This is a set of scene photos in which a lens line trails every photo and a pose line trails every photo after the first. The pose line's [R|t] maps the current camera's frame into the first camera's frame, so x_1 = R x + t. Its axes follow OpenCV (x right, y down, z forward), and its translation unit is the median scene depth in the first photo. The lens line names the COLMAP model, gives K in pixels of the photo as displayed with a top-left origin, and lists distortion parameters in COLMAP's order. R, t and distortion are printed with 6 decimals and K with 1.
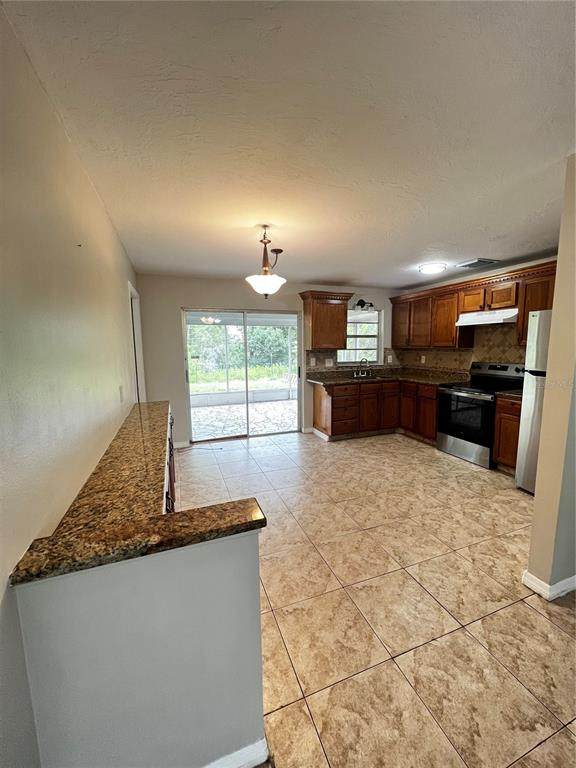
lens RADIAL K [[308.8, 0, 290.1], [0, 308.8, 383.0], [0, 0, 1]] dist [0.000349, -0.000132]
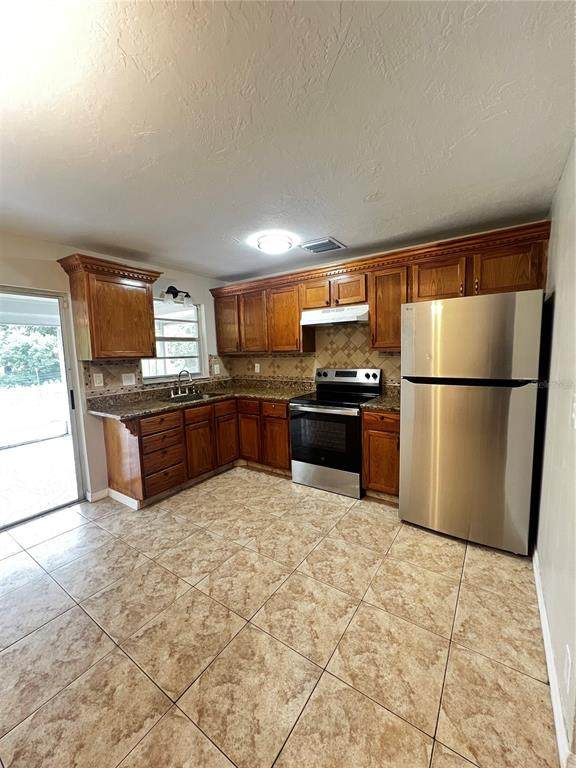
lens RADIAL K [[308.8, 0, 290.1], [0, 308.8, 383.0], [0, 0, 1]] dist [0.000349, -0.000132]
pose [[0.819272, -0.072073, 0.568857, 0.039944], [0.088355, 0.996088, -0.001049, -0.031479], [-0.566556, 0.051121, 0.822436, 0.317037]]
